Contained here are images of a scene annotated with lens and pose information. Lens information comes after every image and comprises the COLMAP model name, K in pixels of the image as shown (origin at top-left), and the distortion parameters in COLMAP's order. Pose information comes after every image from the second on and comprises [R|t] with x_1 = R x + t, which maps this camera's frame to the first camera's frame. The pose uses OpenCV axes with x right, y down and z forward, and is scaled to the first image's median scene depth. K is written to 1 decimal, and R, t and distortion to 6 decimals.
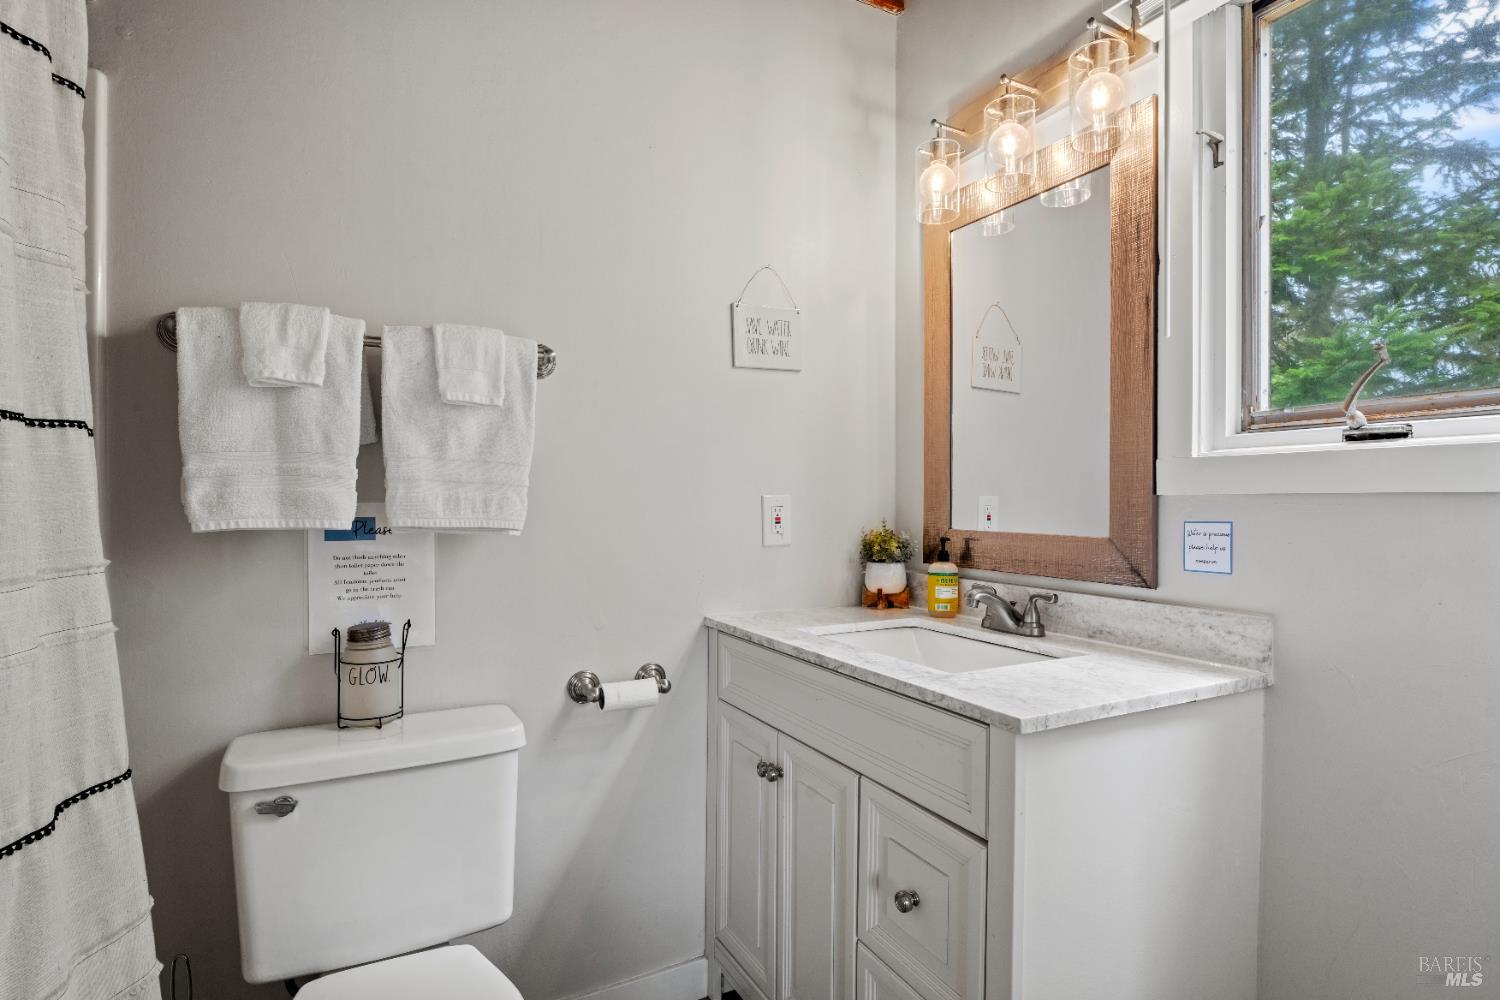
lens RADIAL K [[786.9, 0, 747.3], [0, 786.9, 504.0], [0, 0, 1]] dist [0.003935, 0.000226]
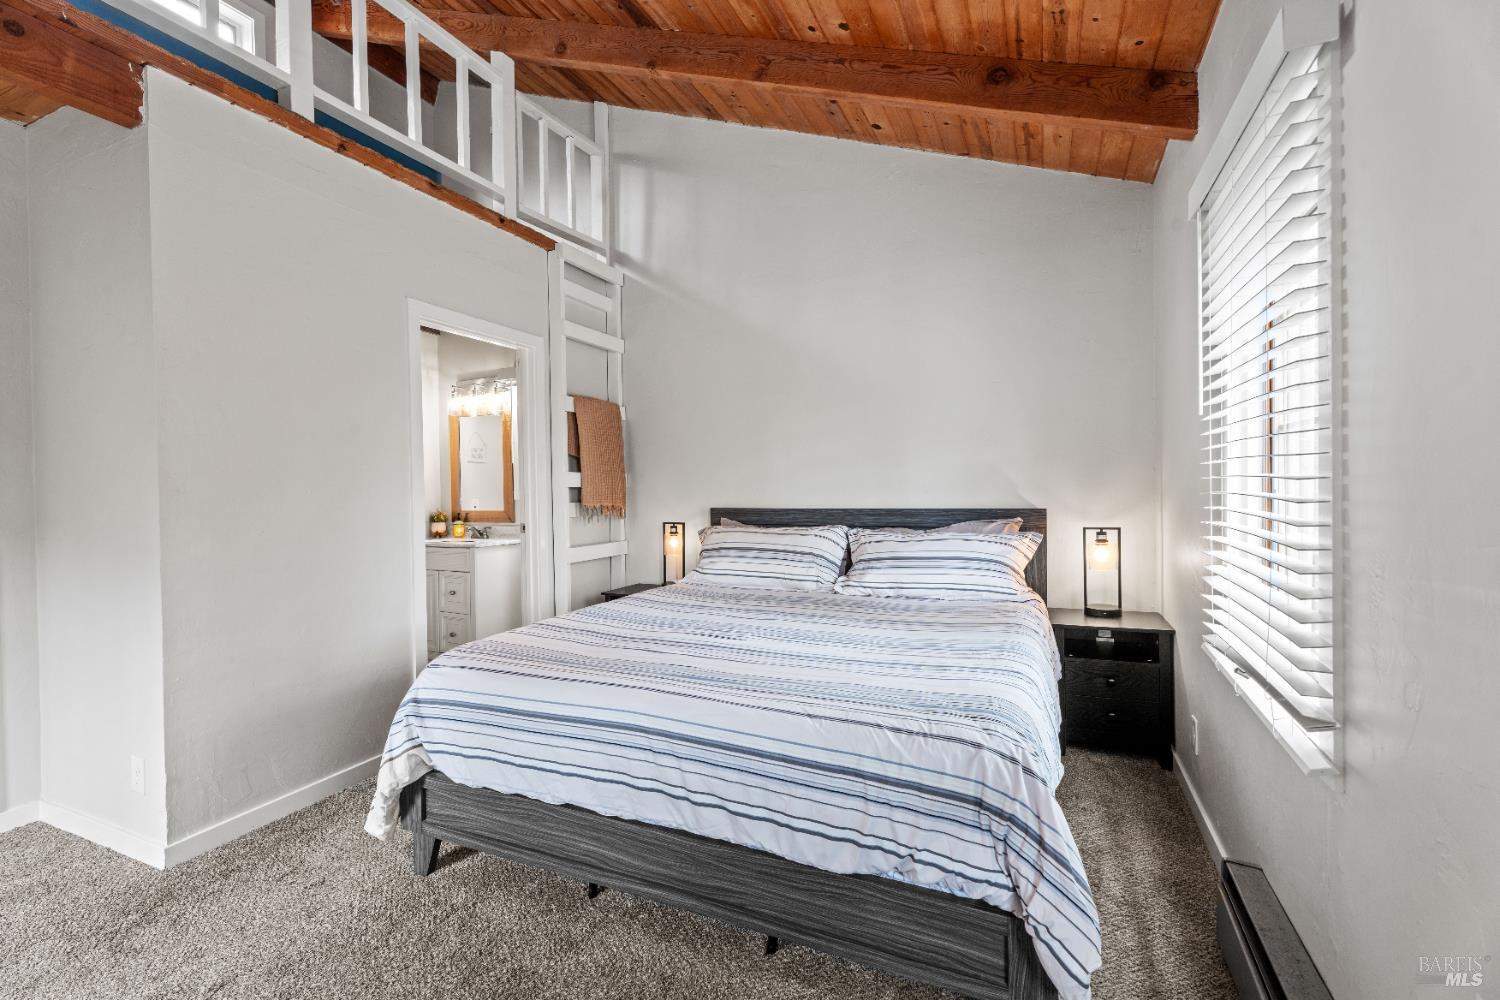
lens RADIAL K [[673.9, 0, 759.7], [0, 673.9, 501.5], [0, 0, 1]] dist [0.002460, -0.000864]
pose [[0.793463, -0.018497, 0.608338, -0.463472], [0.018178, 0.999812, 0.006690, -0.000817], [-0.608347, 0.005750, 0.793650, -1.992366]]
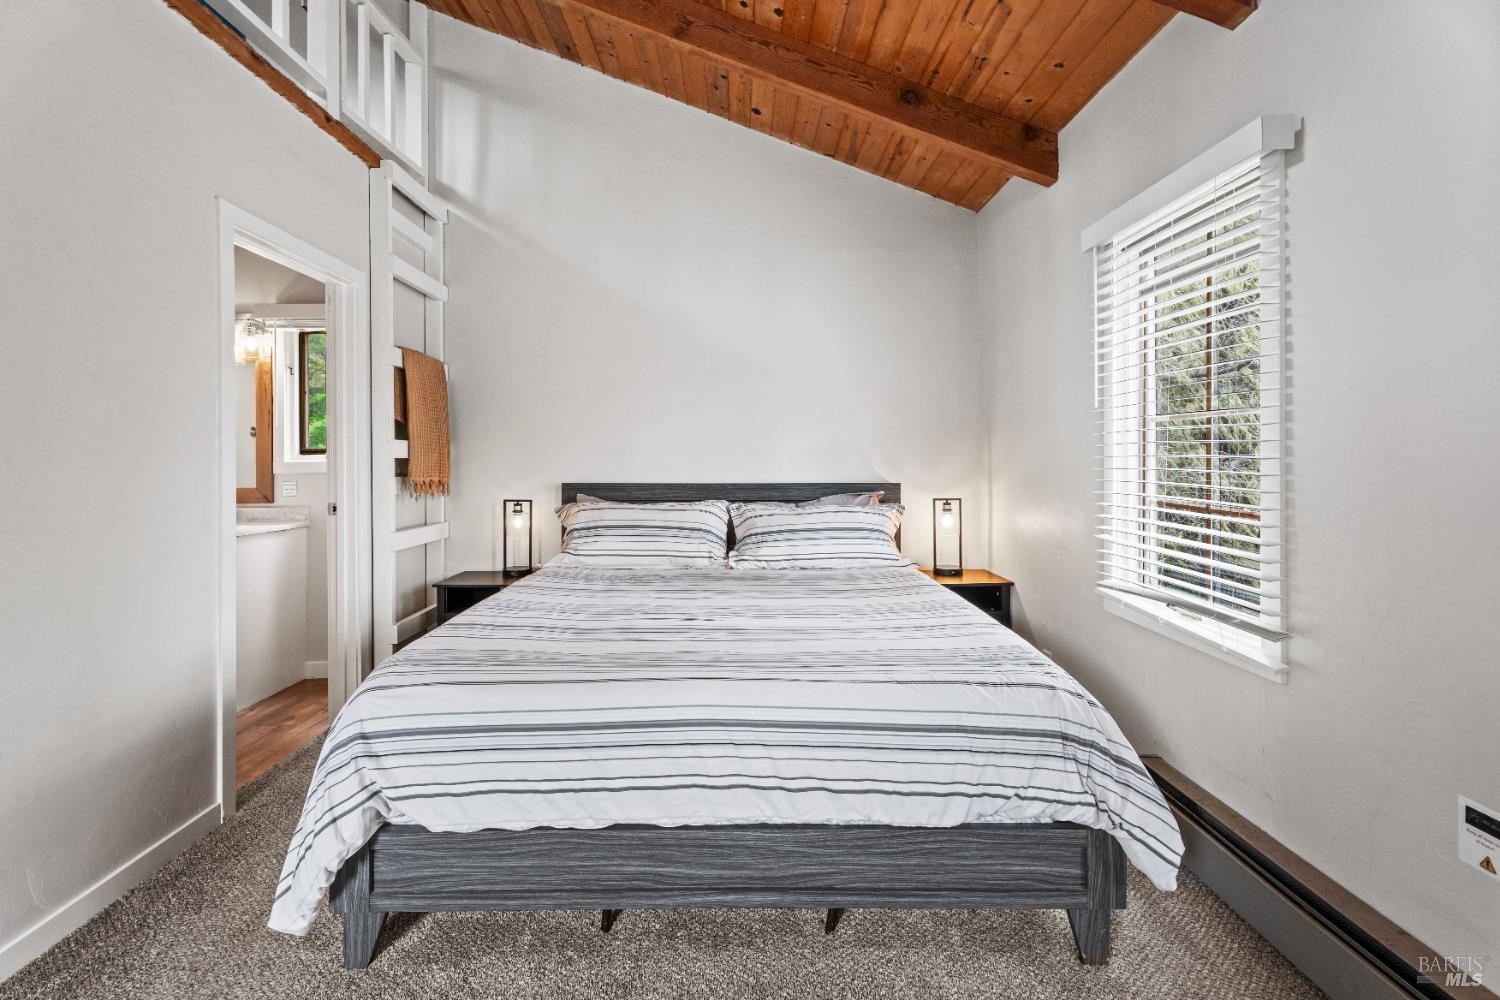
lens RADIAL K [[673.9, 0, 800.4], [0, 673.9, 466.6], [0, 0, 1]] dist [0.002460, -0.000864]
pose [[0.456787, -0.004035, 0.889567, -0.723914], [0.012554, 0.999919, -0.001911, -0.004318], [-0.889488, 0.012041, 0.456801, -1.664262]]
